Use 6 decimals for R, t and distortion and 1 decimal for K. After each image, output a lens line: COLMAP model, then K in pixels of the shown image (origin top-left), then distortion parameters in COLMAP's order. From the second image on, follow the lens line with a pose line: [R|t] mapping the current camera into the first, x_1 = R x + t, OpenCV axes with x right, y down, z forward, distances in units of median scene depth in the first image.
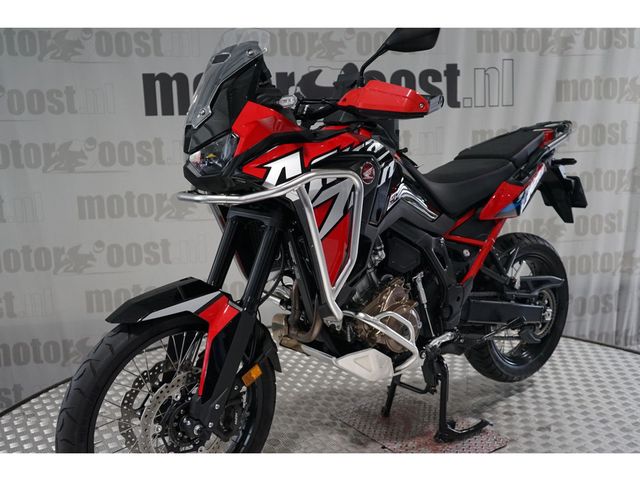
lens RADIAL K [[653.8, 0, 322.7], [0, 653.8, 249.6], [0, 0, 1]] dist [0.010822, 0.000000]
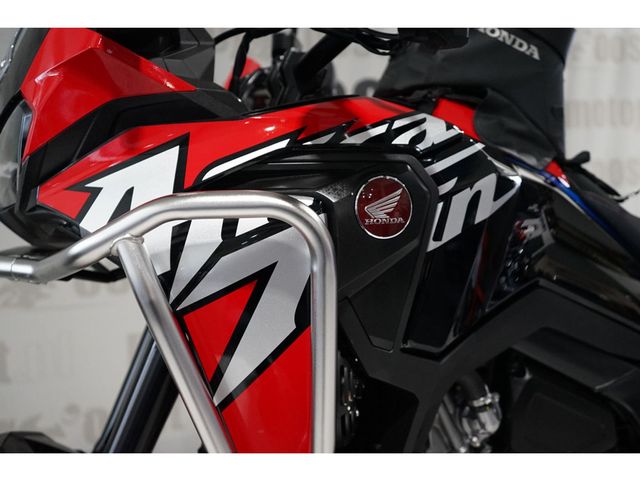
lens RADIAL K [[653.8, 0, 321.1], [0, 653.8, 238.5], [0, 0, 1]] dist [0.010822, 0.000000]
pose [[0.898726, 0.027205, -0.437667, 0.193651], [-0.066057, 0.995084, -0.073792, -0.074917], [0.433508, 0.095229, 0.896104, 0.696980]]
